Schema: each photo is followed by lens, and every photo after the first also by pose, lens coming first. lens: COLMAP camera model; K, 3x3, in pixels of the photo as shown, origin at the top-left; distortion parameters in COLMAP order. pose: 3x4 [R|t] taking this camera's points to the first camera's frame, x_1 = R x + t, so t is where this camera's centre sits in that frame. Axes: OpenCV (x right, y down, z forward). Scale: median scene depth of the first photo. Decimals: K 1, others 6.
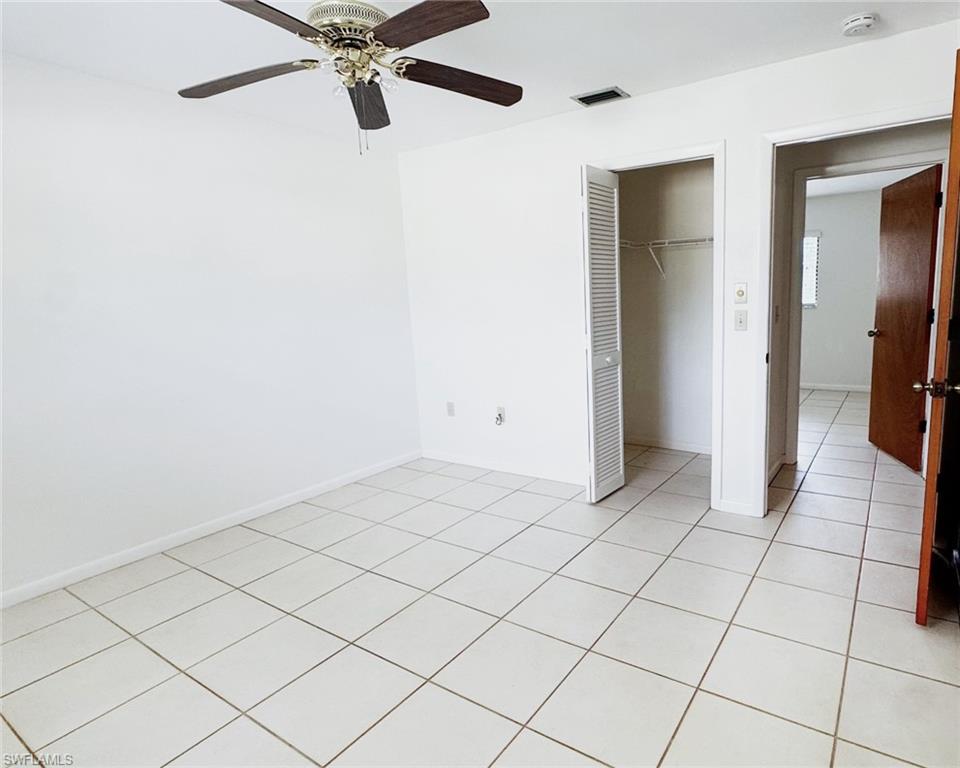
lens RADIAL K [[558.8, 0, 486.0], [0, 558.8, 379.2], [0, 0, 1]] dist [0.027370, 0.000897]
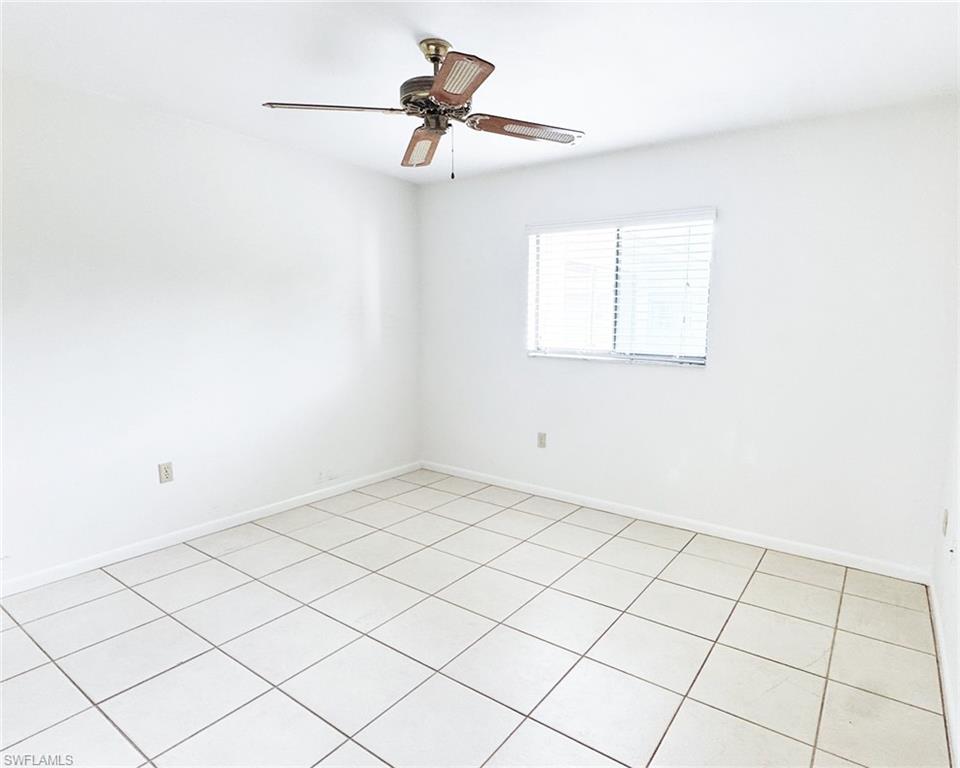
lens RADIAL K [[558.8, 0, 478.2], [0, 558.8, 385.6], [0, 0, 1]] dist [0.027370, 0.000897]
pose [[0.998686, 0.050887, 0.006084, -0.063276], [-0.050736, 0.998449, -0.022913, 0.014286], [-0.007240, 0.022574, 0.999719, -0.085468]]
